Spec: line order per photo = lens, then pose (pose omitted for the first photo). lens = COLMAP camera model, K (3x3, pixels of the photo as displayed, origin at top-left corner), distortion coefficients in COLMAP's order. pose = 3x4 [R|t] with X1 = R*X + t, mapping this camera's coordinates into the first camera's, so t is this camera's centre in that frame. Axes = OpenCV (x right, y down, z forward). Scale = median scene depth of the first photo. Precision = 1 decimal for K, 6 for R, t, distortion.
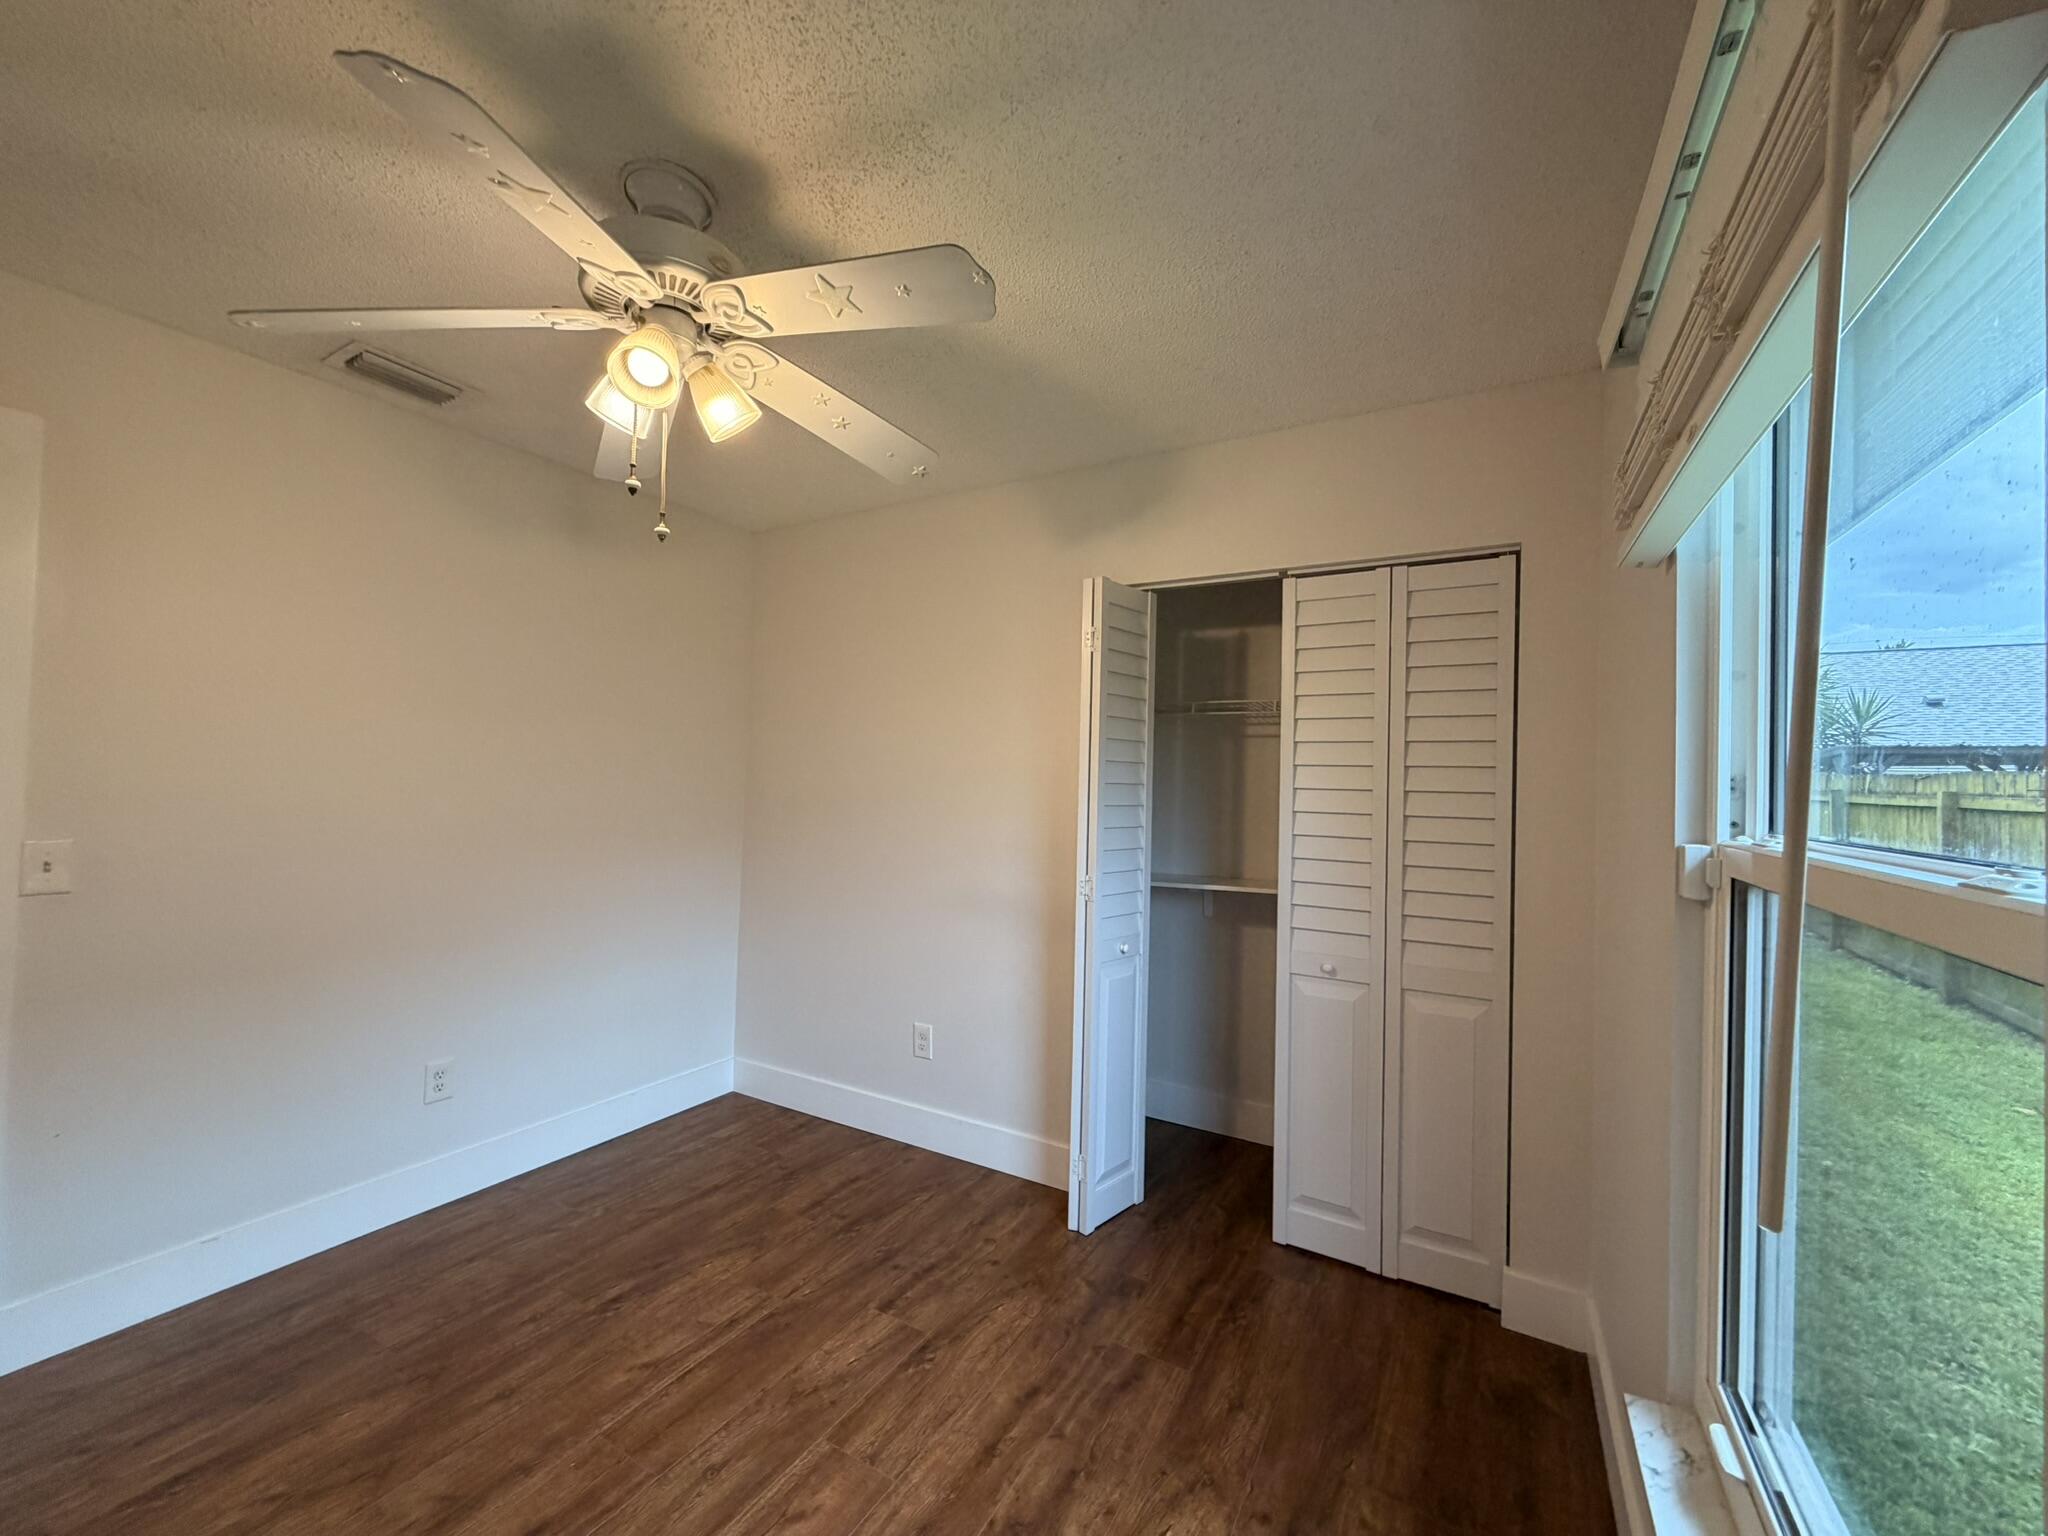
lens RADIAL K [[816.2, 0, 1019.3], [0, 816.2, 765.1], [0, 0, 1]] dist [0.000348, 0.000689]
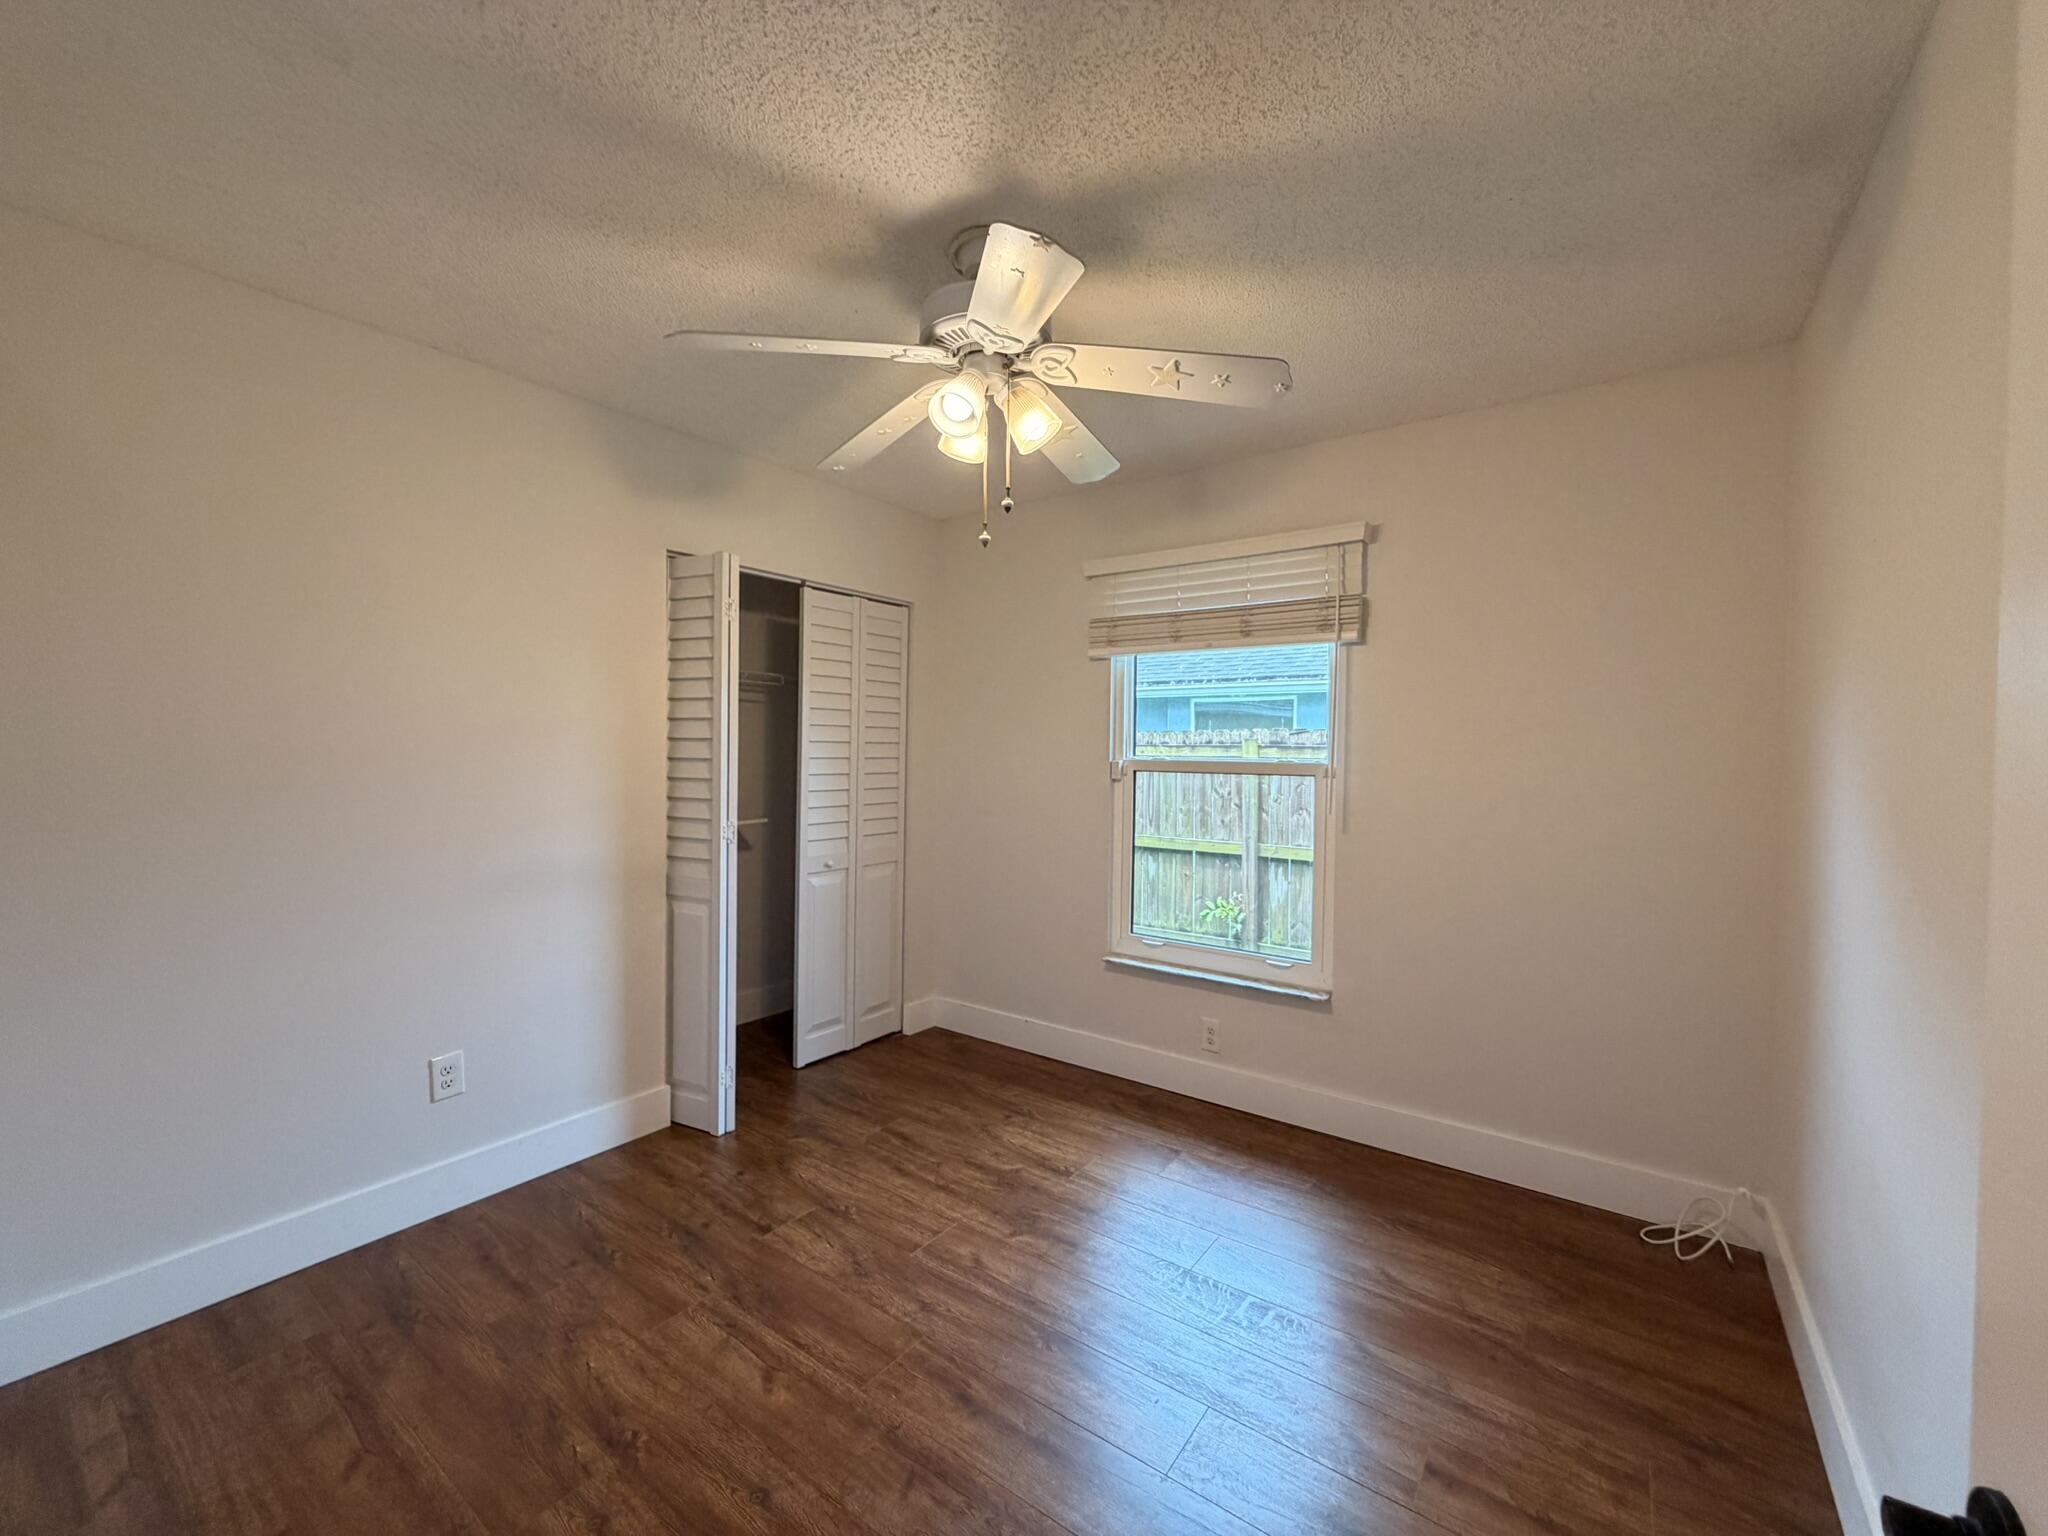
lens RADIAL K [[816.2, 0, 1019.3], [0, 816.2, 765.1], [0, 0, 1]] dist [0.000348, 0.000689]
pose [[0.113510, -0.039998, 0.992731, -1.121611], [-0.032881, 0.998491, 0.043990, -0.004740], [-0.992993, -0.037635, 0.112024, 0.549299]]
